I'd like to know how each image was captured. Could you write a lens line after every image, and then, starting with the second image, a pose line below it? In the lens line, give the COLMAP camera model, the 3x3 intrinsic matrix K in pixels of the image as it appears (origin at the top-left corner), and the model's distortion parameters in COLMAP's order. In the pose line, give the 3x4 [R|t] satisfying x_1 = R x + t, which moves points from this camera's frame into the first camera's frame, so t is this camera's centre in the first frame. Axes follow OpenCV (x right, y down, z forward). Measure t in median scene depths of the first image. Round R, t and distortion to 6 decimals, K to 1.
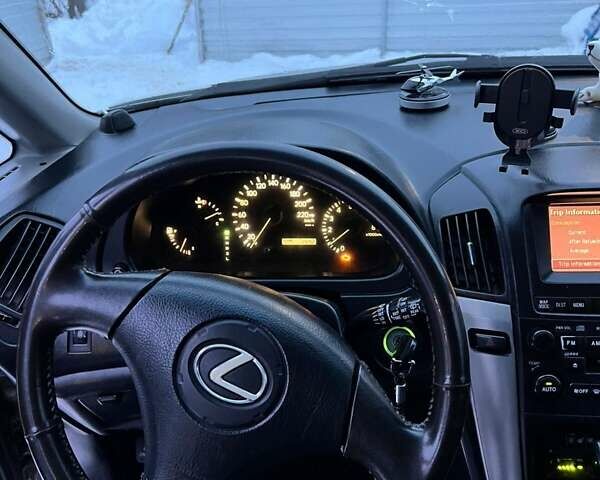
lens RADIAL K [[593.3, 0, 300.0], [0, 593.3, 240.0], [0, 0, 1]] dist [0.106515, -0.189484]
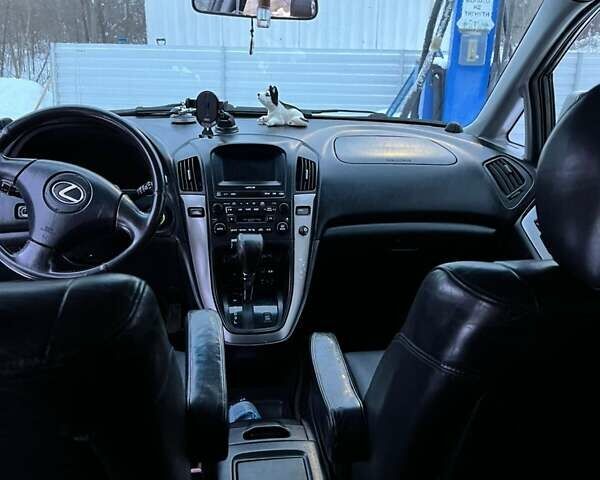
lens RADIAL K [[593.3, 0, 300.0], [0, 593.3, 240.0], [0, 0, 1]] dist [0.106515, -0.189484]
pose [[0.974174, 0.002977, 0.225778, 0.171011], [0.031790, 0.988145, -0.150196, 0.538342], [-0.223548, 0.153495, 0.962531, -1.035249]]
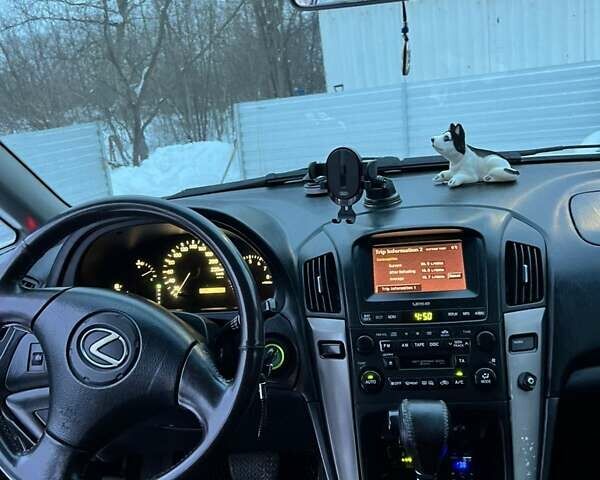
lens RADIAL K [[593.3, 0, 300.0], [0, 593.3, 240.0], [0, 0, 1]] dist [0.106515, -0.189484]
pose [[0.994985, -0.037503, -0.092727, 0.333026], [0.016298, 0.975446, -0.219636, 0.195021], [0.098688, 0.217023, 0.971165, -0.284841]]
